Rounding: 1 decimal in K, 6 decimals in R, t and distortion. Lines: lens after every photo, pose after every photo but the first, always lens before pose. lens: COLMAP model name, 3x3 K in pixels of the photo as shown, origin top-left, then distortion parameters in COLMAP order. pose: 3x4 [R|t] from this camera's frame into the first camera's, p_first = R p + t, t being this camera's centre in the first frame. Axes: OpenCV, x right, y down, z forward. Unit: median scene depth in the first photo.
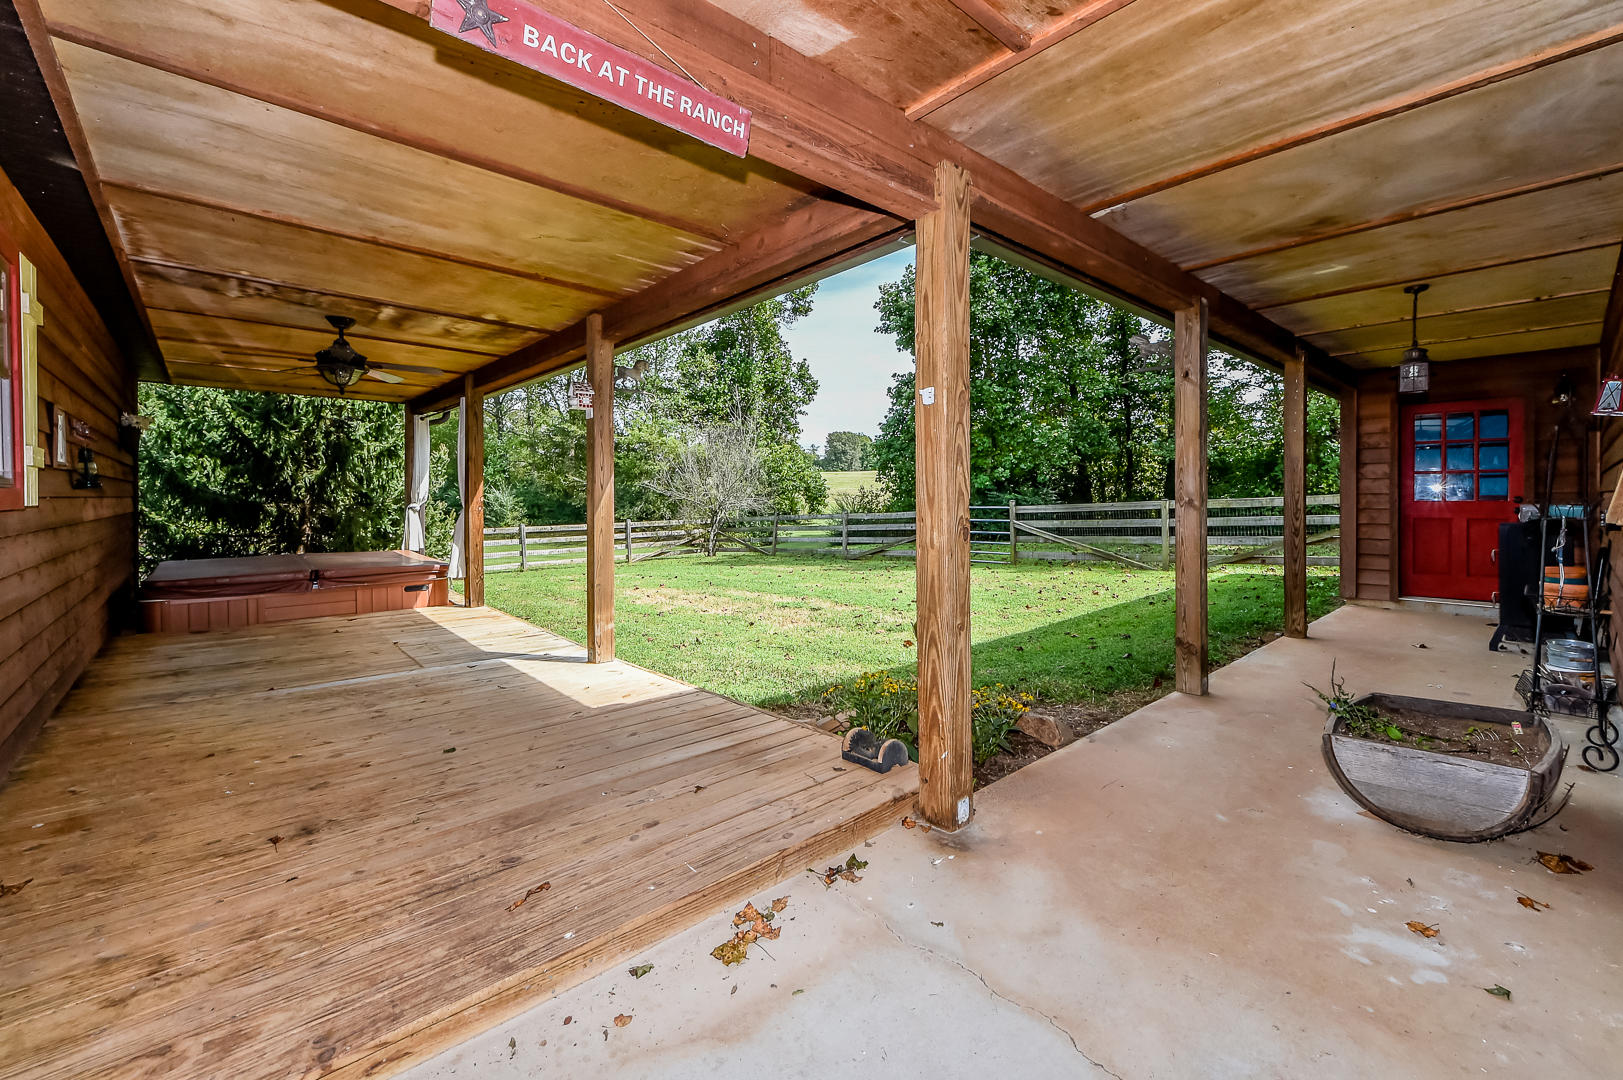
lens RADIAL K [[548.9, 0, 733.1], [0, 548.9, 505.9], [0, 0, 1]] dist [-0.001380, -0.000440]
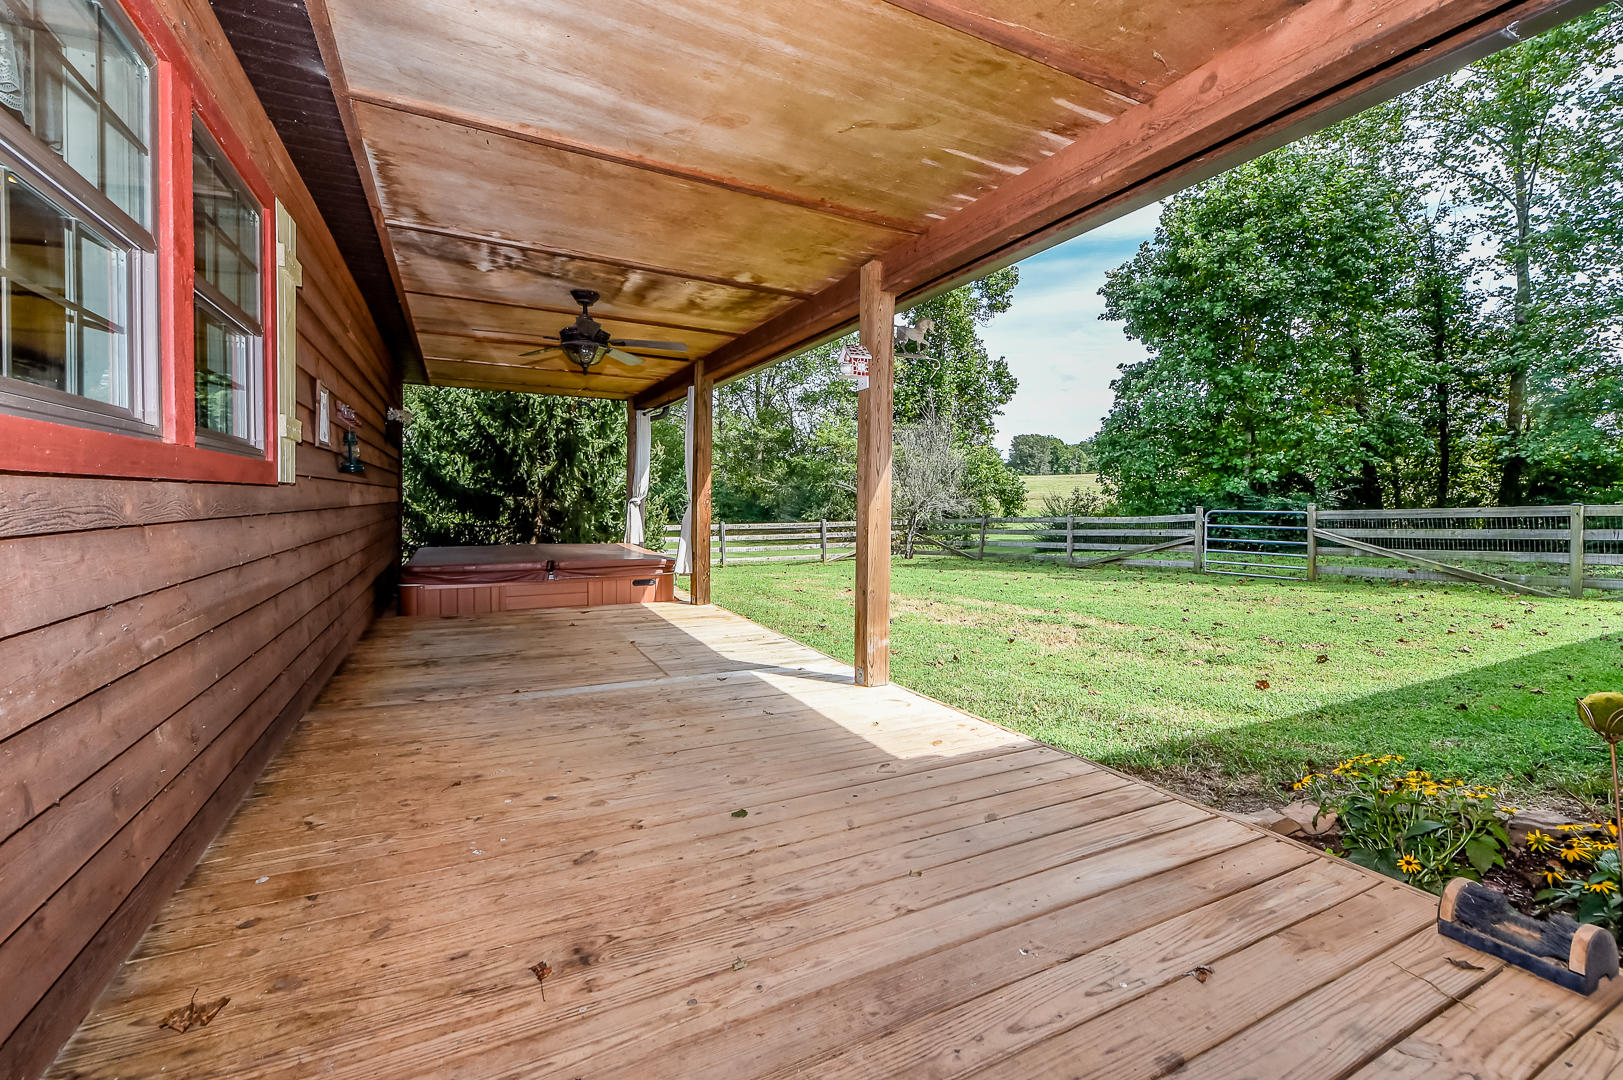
lens RADIAL K [[518.1, 0, 810.4], [0, 518.1, 512.7], [0, 0, 1]] dist [0.000354, -0.000080]
pose [[0.985973, 0.018005, -0.165930, -0.131708], [-0.016967, 0.999827, 0.007670, 0.013589], [0.166040, -0.004747, 0.986108, 0.137687]]
